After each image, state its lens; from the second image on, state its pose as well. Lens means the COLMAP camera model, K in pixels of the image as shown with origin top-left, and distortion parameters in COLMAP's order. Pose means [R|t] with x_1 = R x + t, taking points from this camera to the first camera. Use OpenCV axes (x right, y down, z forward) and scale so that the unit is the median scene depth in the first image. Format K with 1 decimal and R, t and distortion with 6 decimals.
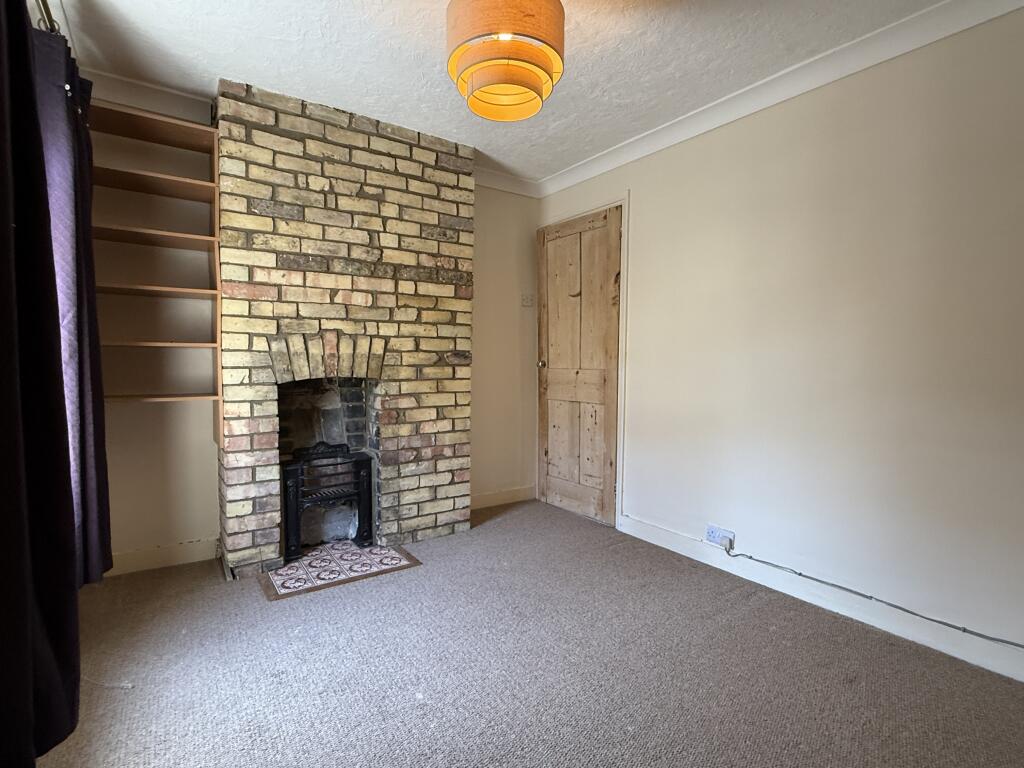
lens RADIAL K [[524.3, 0, 512.0], [0, 524.3, 384.0], [0, 0, 1]] dist [0.013807, -0.000725]
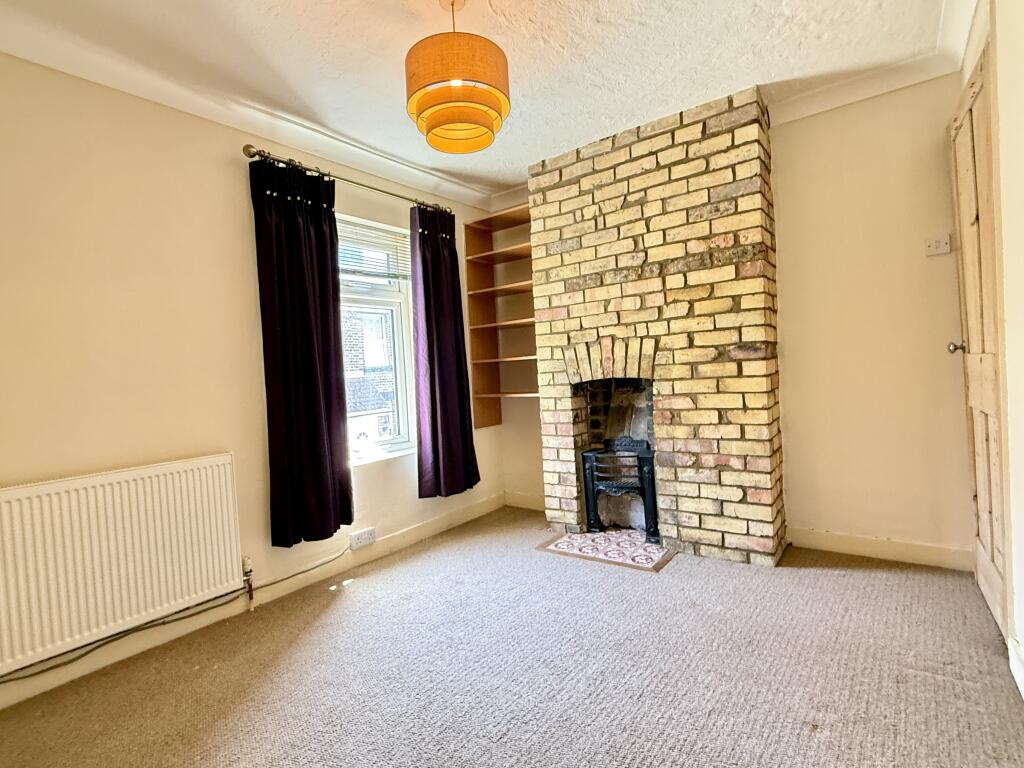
lens RADIAL K [[524.3, 0, 512.0], [0, 524.3, 384.0], [0, 0, 1]] dist [0.013807, -0.000725]
pose [[0.306399, -0.005347, -0.951888, 0.624334], [0.010642, 0.999941, -0.002192, -0.000088], [0.951844, -0.009458, 0.306438, 0.435524]]
